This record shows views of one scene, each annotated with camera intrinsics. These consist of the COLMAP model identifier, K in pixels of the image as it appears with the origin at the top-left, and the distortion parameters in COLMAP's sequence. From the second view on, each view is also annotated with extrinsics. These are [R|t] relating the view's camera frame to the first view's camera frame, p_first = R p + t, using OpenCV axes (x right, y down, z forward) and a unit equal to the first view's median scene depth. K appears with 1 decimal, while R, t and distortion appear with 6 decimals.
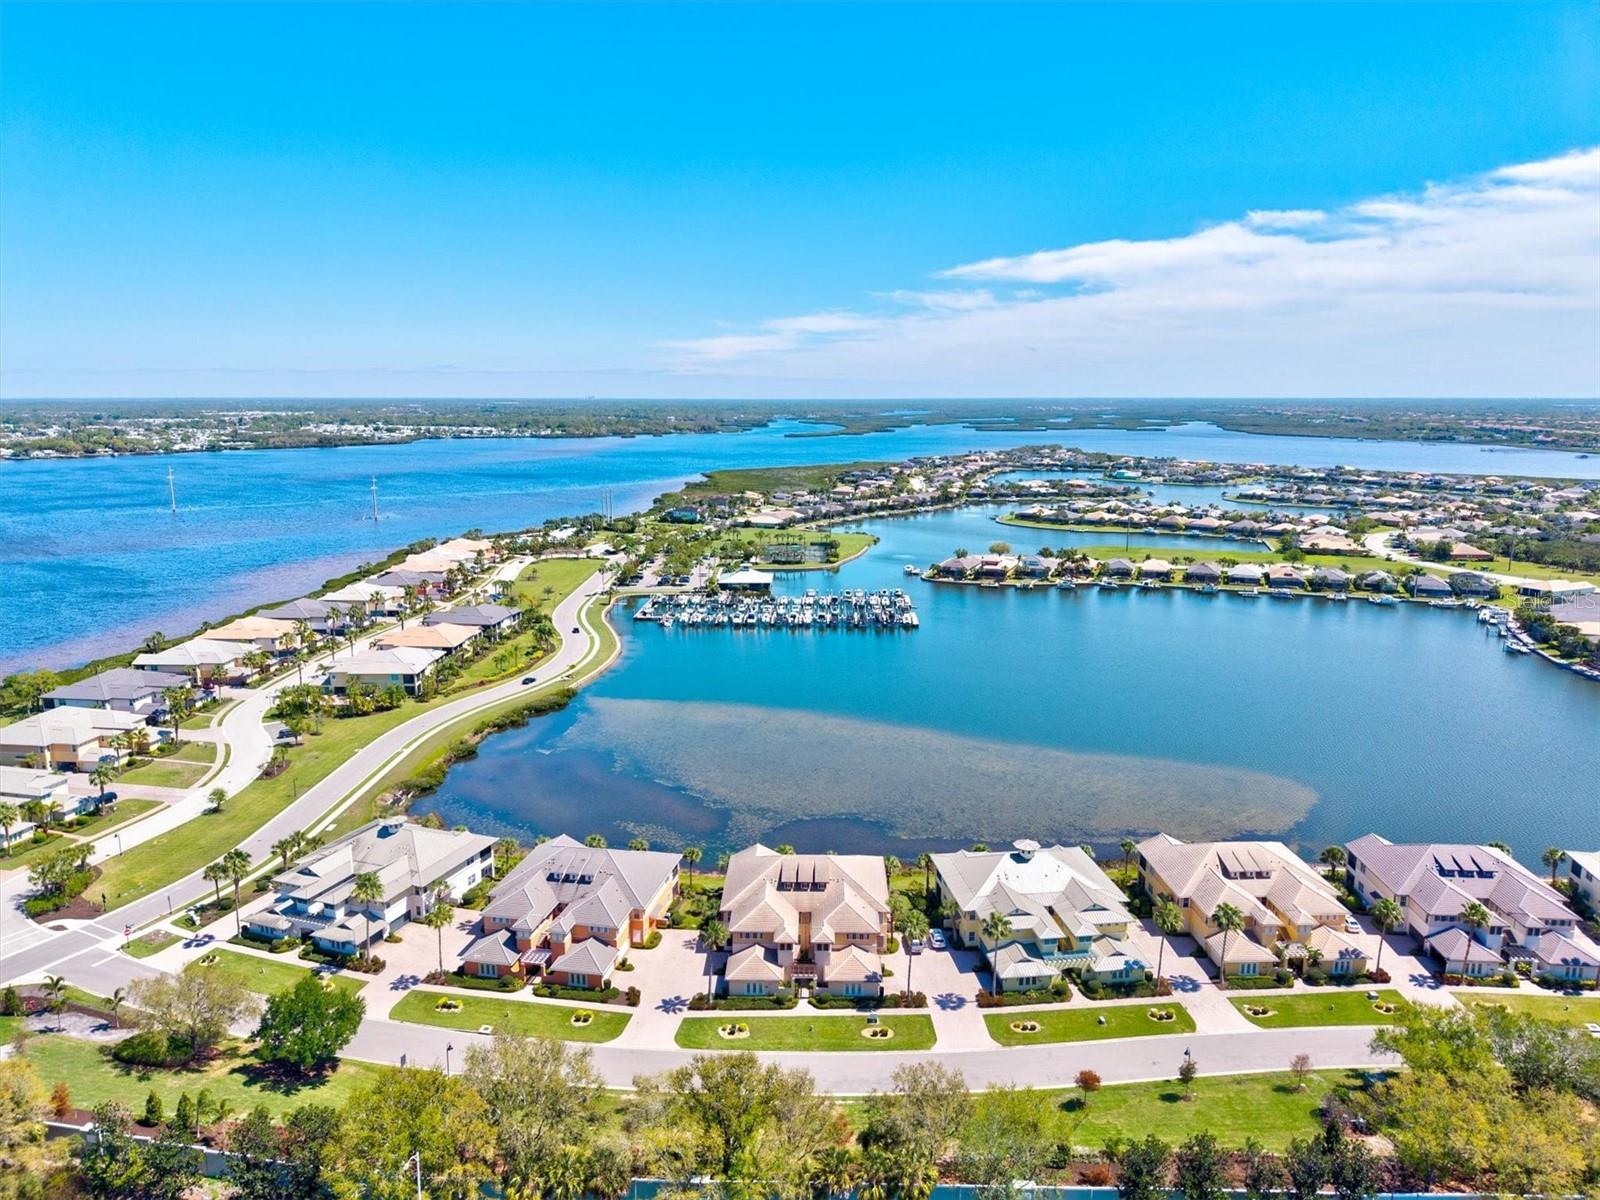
lens RADIAL K [[1072.9, 0, 806.0], [0, 1072.9, 658.1], [0, 0, 1]] dist [0.023260, -0.017938]
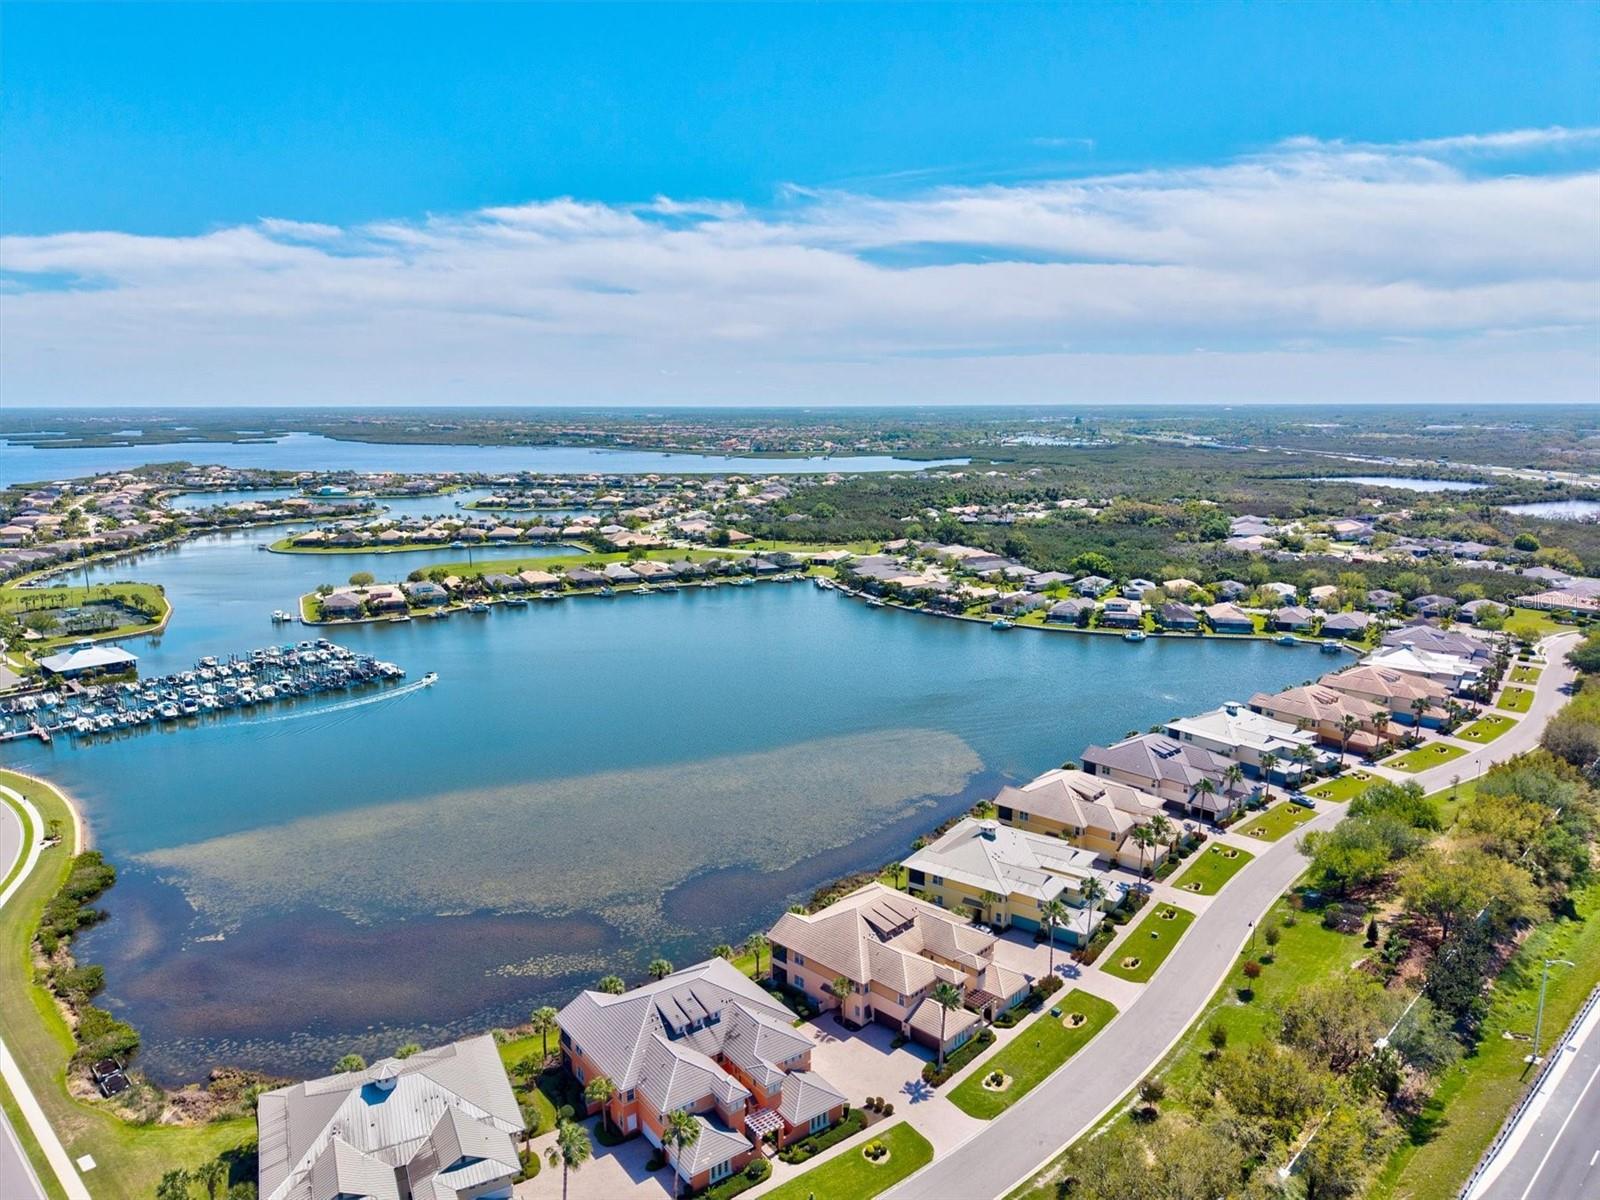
lens RADIAL K [[1072.9, 0, 809.1], [0, 1072.9, 636.3], [0, 0, 1]] dist [0.023260, -0.017938]
pose [[0.676686, -0.159133, 0.718869, -0.372499], [0.178996, 0.982628, 0.049028, -0.055130], [-0.714183, 0.095498, 0.693414, 0.193022]]
